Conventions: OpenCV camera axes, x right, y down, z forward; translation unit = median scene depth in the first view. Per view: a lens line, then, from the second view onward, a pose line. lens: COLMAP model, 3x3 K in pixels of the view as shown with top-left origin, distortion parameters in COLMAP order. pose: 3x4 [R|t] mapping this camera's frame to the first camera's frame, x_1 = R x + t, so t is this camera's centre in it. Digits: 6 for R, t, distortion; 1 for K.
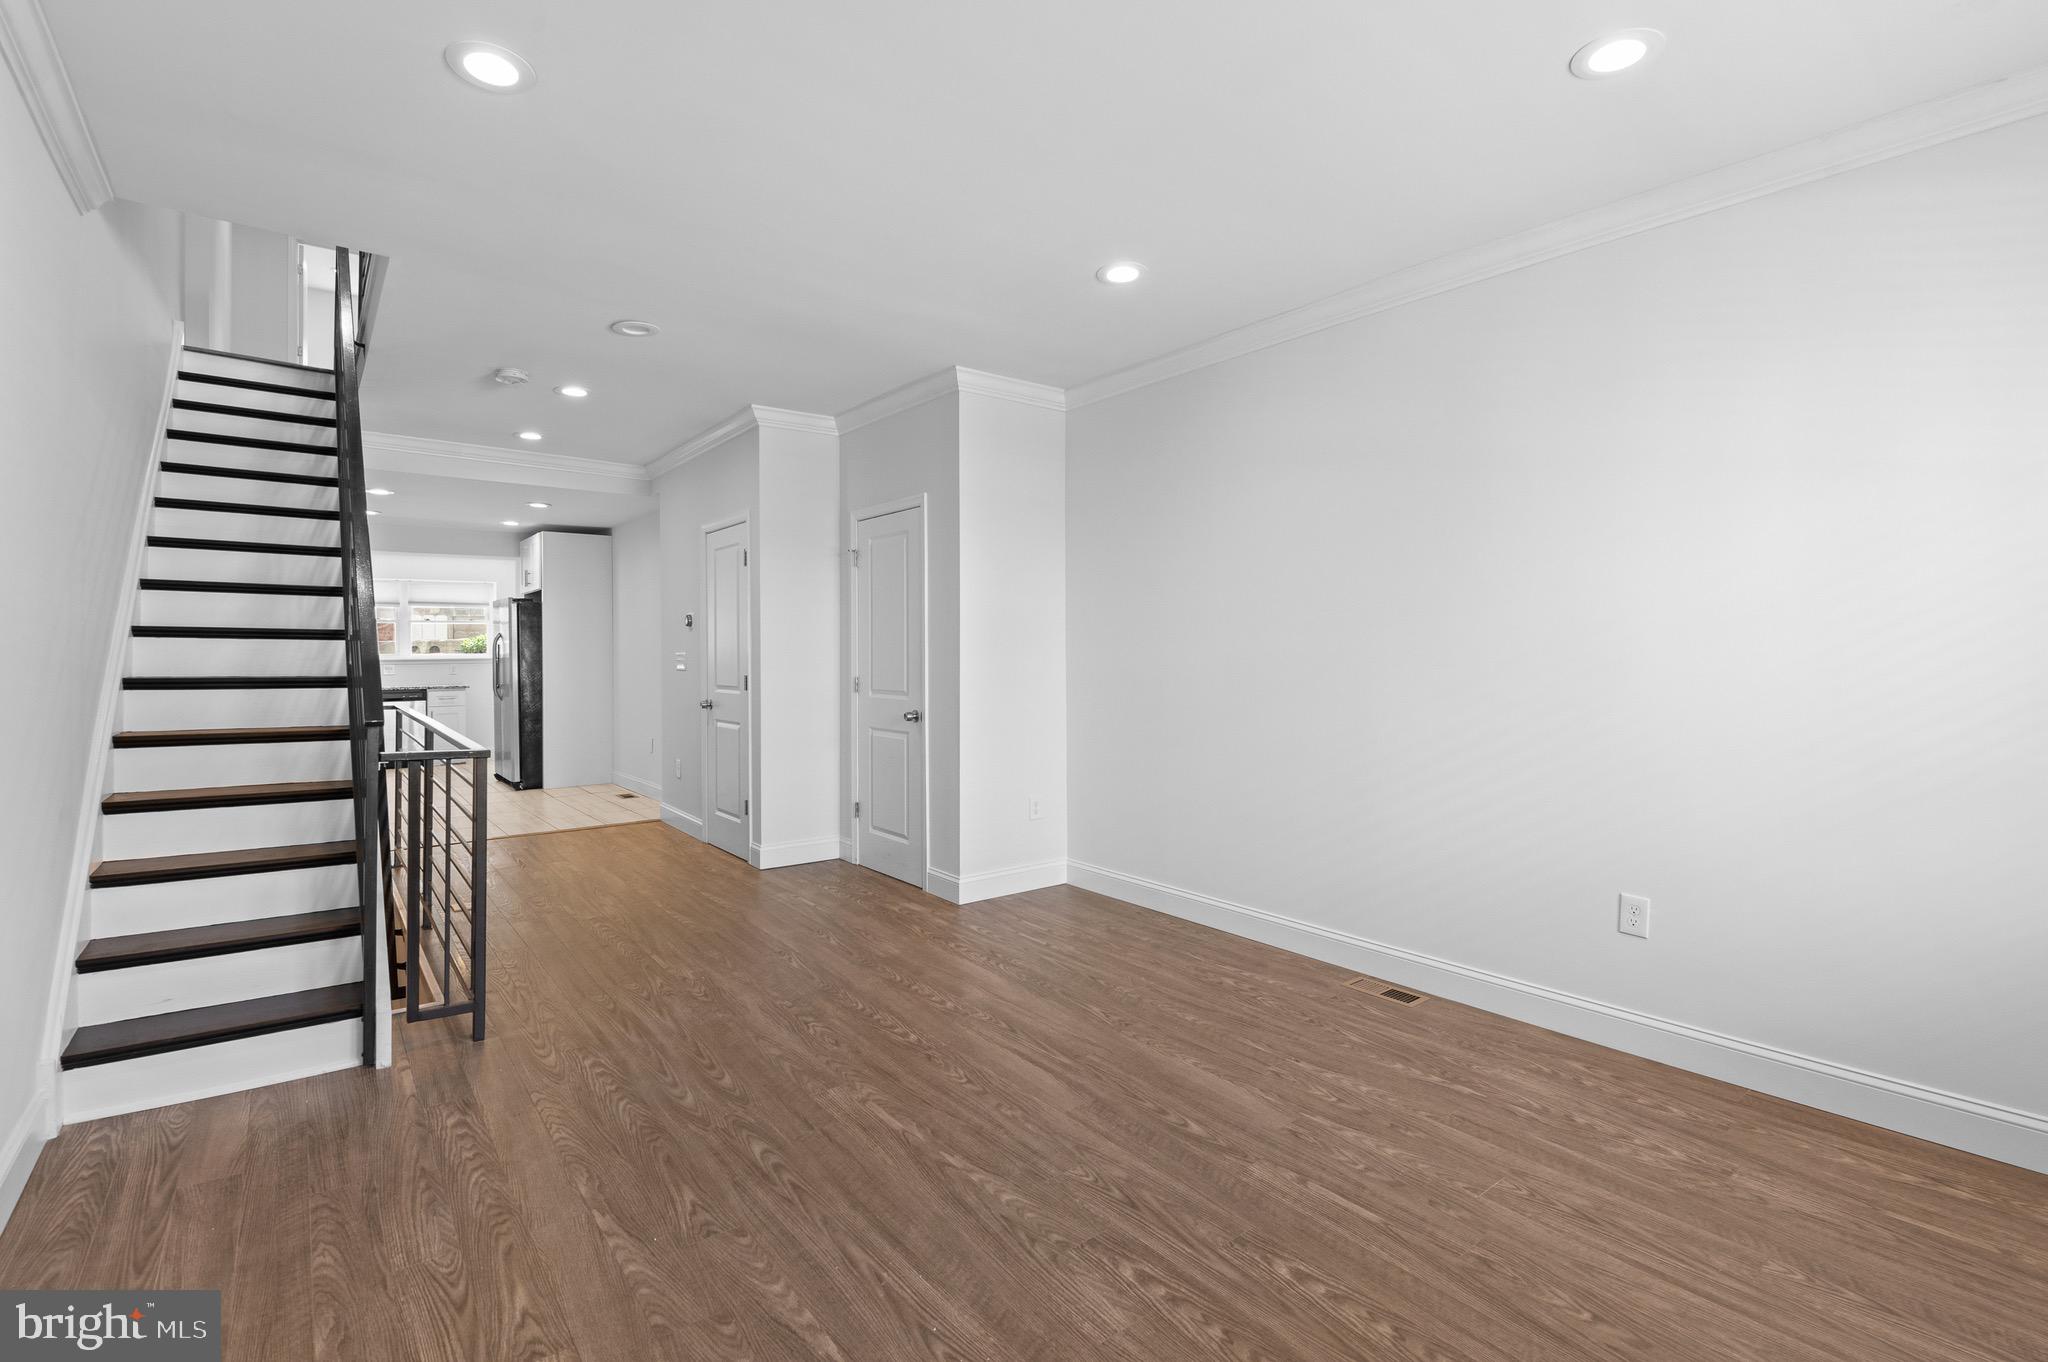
lens RADIAL K [[926.7, 0, 1039.0], [0, 926.7, 644.1], [0, 0, 1]] dist [-0.021825, -0.000999]
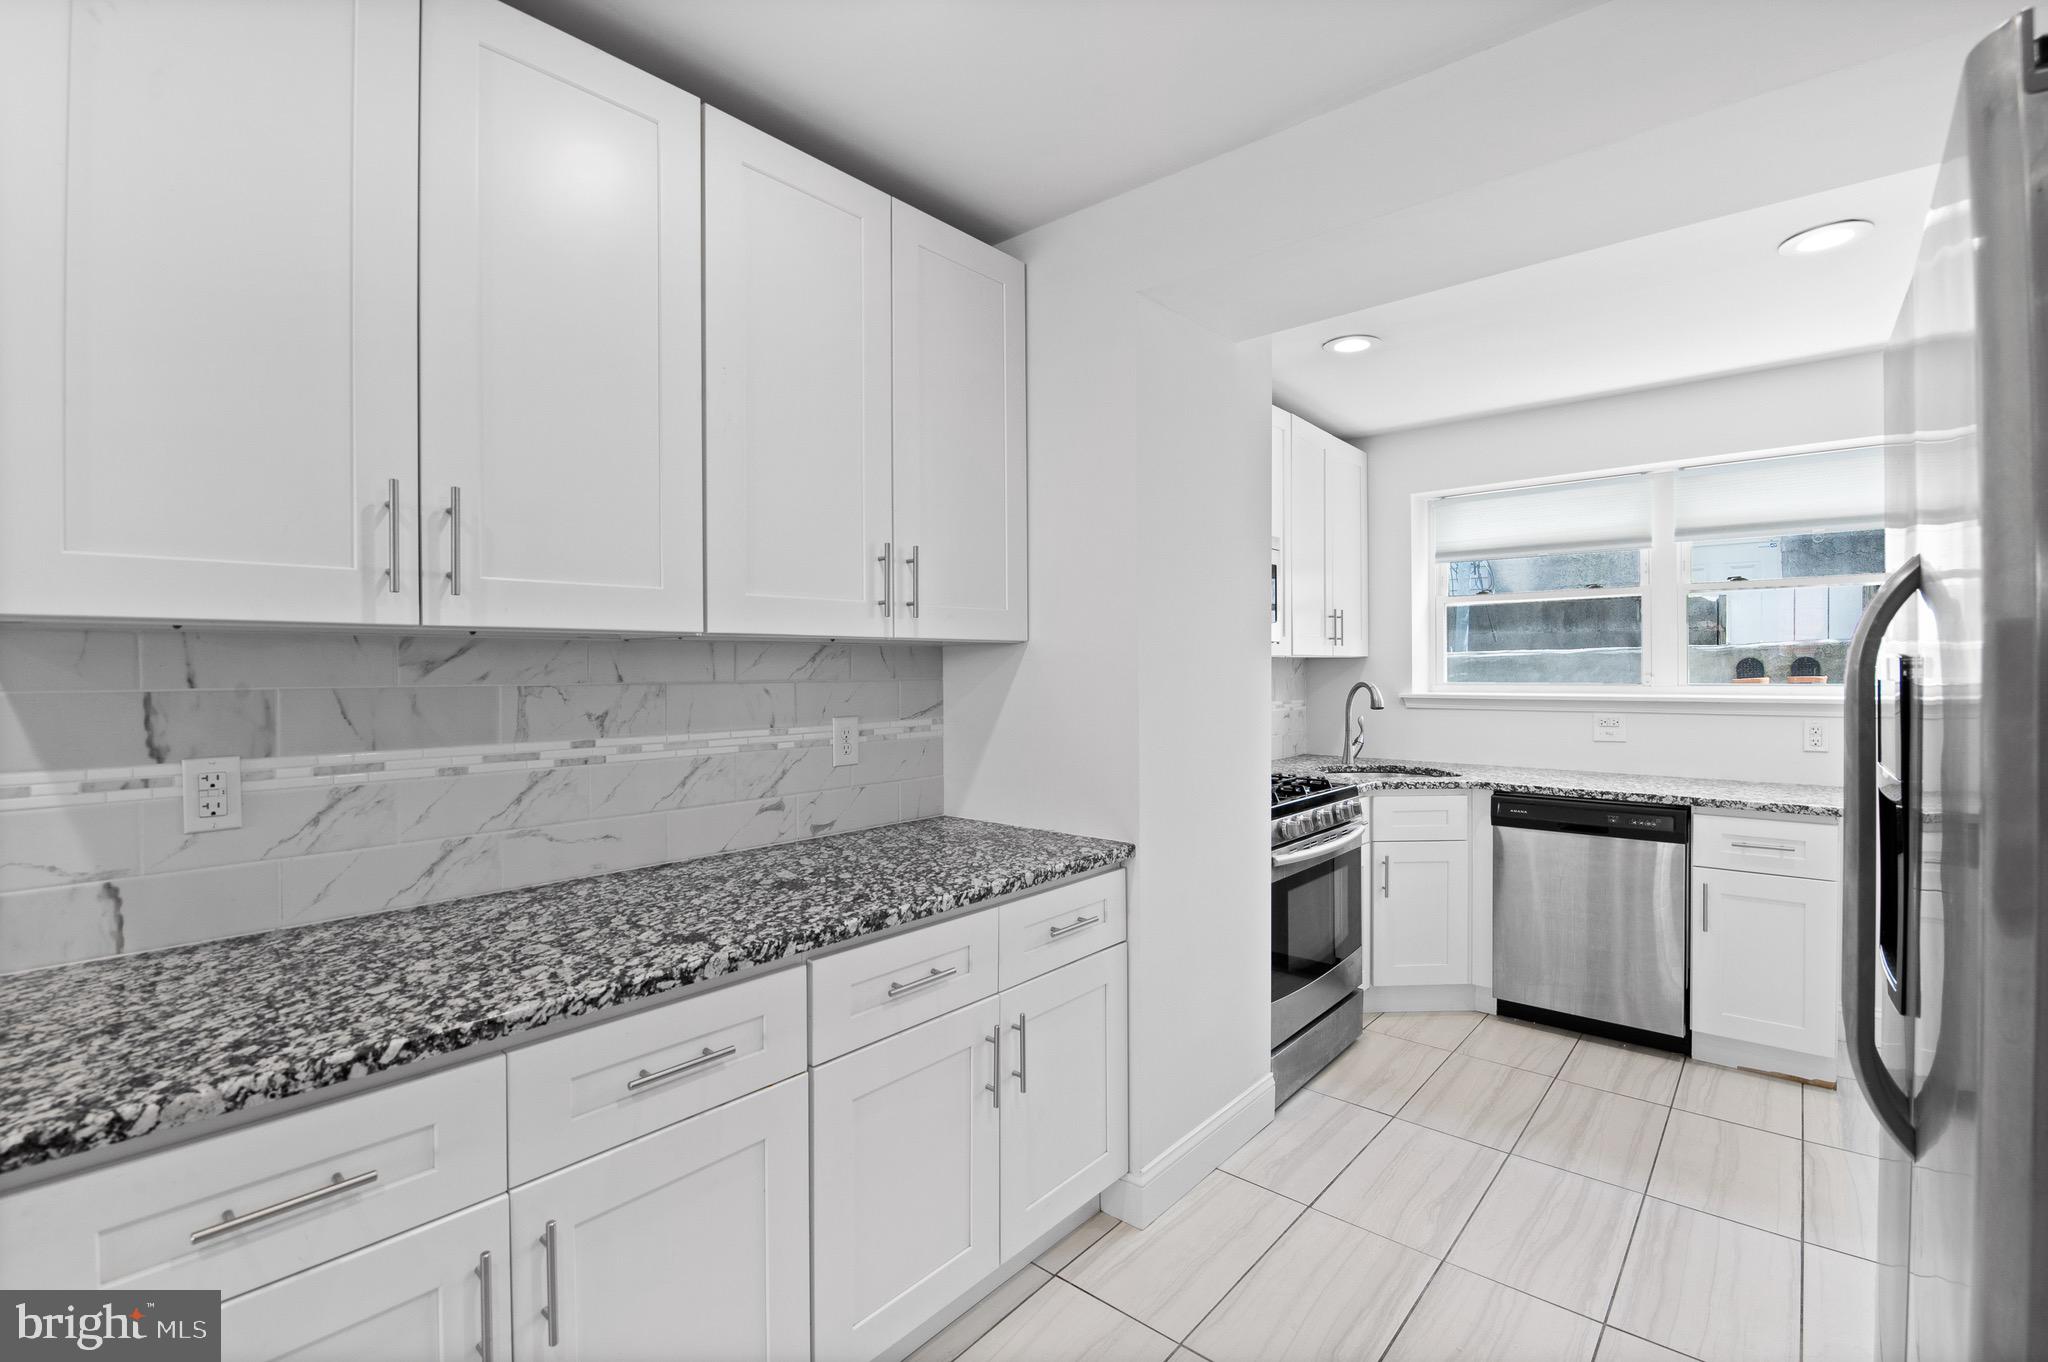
lens RADIAL K [[919.7, 0, 1035.2], [0, 919.7, 668.9], [0, 0, 1]] dist [-0.016045, -0.003632]
pose [[0.186291, 0.016368, -0.982358, -1.345886], [0.001226, 0.999857, 0.016892, 0.000459], [0.982494, -0.004351, 0.186245, 2.367917]]
